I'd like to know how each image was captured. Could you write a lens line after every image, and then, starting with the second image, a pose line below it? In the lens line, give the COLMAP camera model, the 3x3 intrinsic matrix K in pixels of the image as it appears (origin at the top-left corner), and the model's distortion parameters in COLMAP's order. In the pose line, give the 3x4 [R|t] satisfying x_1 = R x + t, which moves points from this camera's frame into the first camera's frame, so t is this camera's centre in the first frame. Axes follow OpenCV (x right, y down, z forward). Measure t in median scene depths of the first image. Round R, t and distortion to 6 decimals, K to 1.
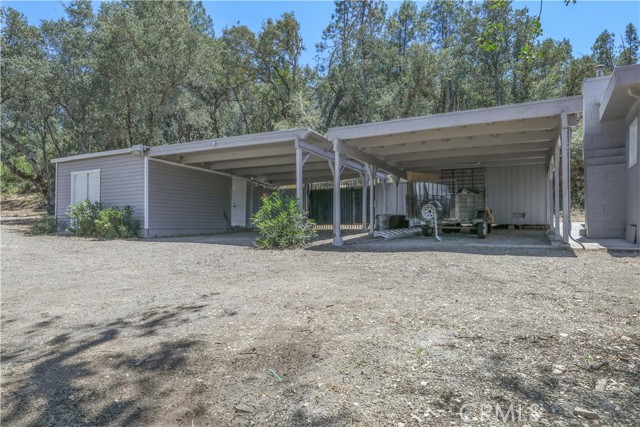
lens RADIAL K [[402.1, 0, 323.8], [0, 402.1, 224.4], [0, 0, 1]] dist [0.004479, 0.003354]
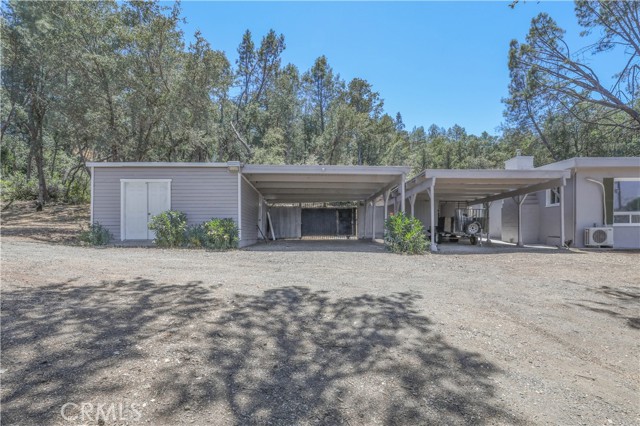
lens RADIAL K [[320.9, 0, 315.6], [0, 320.9, 234.1], [0, 0, 1]] dist [0.002911, 0.001864]
pose [[0.877778, 0.006169, 0.479027, -0.785490], [-0.004836, 0.999980, -0.004017, -0.002287], [-0.479042, 0.001210, 0.877791, 0.176394]]
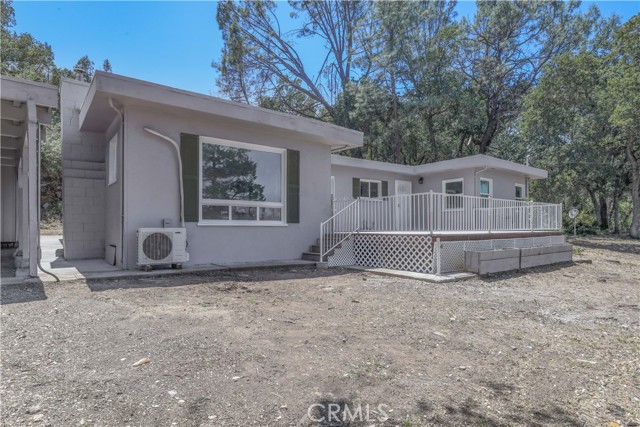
lens RADIAL K [[367.9, 0, 320.7], [0, 367.9, 228.1], [0, 0, 1]] dist [-0.005597, -0.001918]
pose [[0.380835, 0.009732, 0.924592, 0.135050], [-0.002132, 0.999951, -0.009648, -0.028856], [-0.924641, 0.001703, 0.380837, 0.191942]]
